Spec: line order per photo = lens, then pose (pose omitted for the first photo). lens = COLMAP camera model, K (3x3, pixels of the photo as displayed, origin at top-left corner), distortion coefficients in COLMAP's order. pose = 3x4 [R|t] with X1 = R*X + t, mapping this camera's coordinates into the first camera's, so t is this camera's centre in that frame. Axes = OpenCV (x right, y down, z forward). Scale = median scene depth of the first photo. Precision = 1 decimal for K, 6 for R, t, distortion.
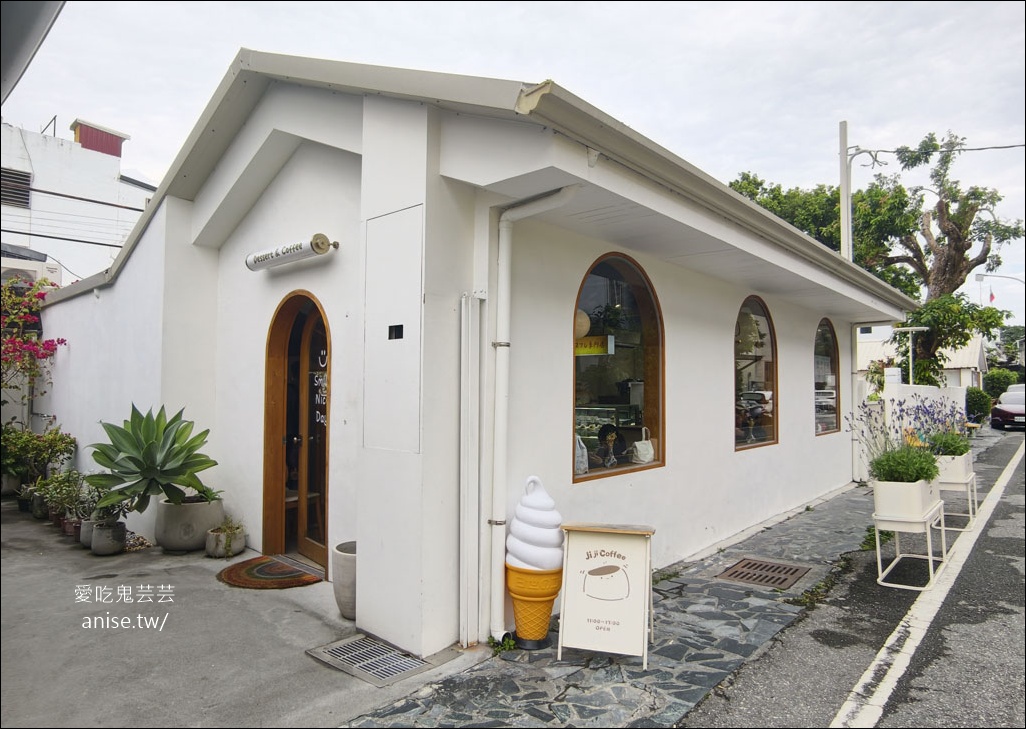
lens RADIAL K [[610.2, 0, 515.2], [0, 610.2, 364.6], [0, 0, 1]] dist [-0.002051, 0.001342]
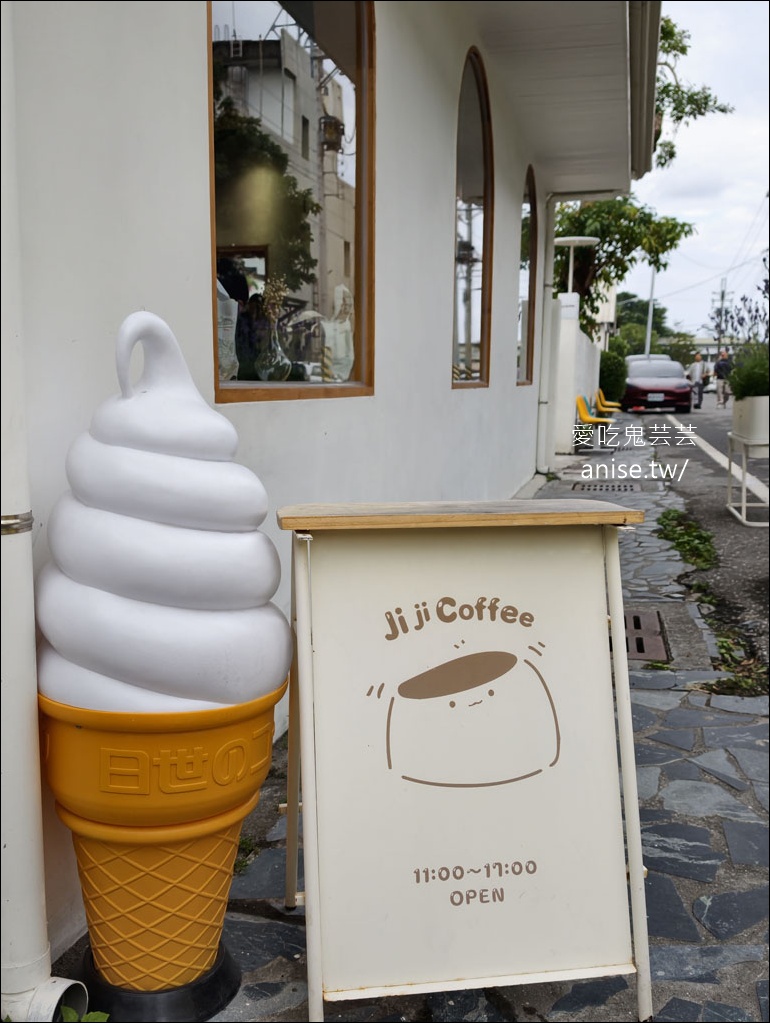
lens RADIAL K [[1052.0, 0, 385.1], [0, 1052.0, 512.9], [0, 0, 1]] dist [0.018043, 0.000000]
pose [[0.901461, -0.057816, 0.428982, -0.063636], [-0.023737, 0.982946, 0.182358, 0.186914], [-0.432209, -0.174571, 0.884715, 0.619800]]
